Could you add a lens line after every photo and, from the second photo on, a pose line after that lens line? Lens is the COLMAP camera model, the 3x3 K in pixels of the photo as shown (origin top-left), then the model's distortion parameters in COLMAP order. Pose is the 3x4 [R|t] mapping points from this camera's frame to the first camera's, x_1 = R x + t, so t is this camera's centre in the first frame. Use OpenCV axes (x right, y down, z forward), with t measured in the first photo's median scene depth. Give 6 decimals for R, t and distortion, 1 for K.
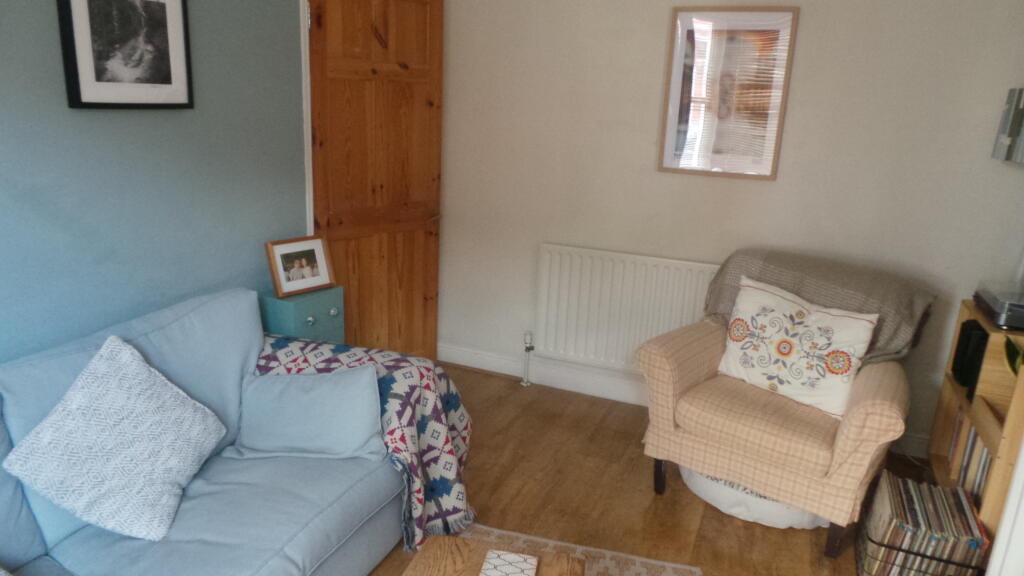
lens RADIAL K [[709.3, 0, 518.2], [0, 709.3, 291.2], [0, 0, 1]] dist [-0.000444, 0.001922]
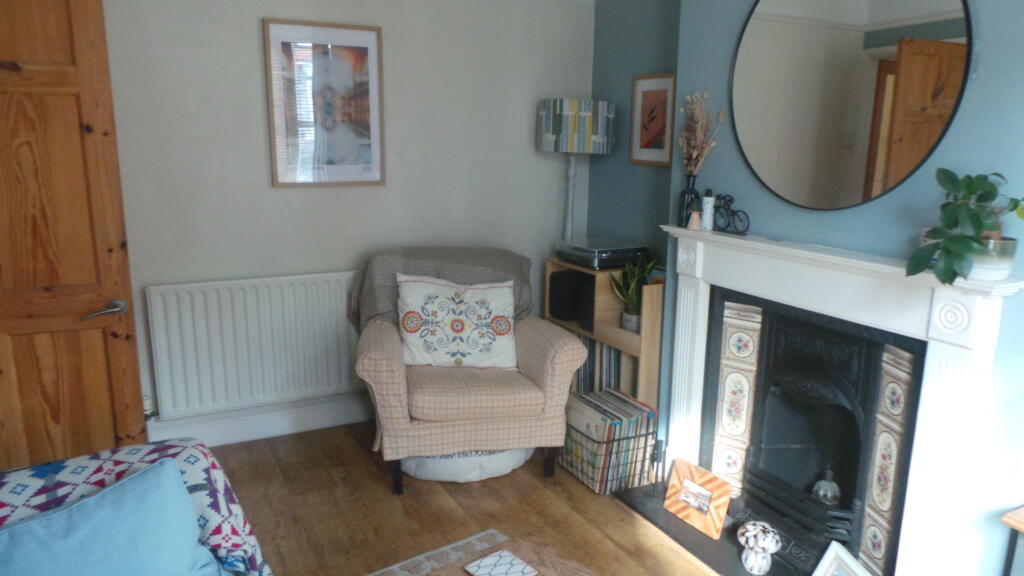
lens RADIAL K [[709.3, 0, 518.2], [0, 709.3, 291.2], [0, 0, 1]] dist [-0.000444, 0.001922]
pose [[0.644909, -0.199006, 0.737895, -0.394082], [0.219851, 0.973000, 0.070266, -0.032892], [-0.731955, 0.116911, 0.671248, 0.158754]]
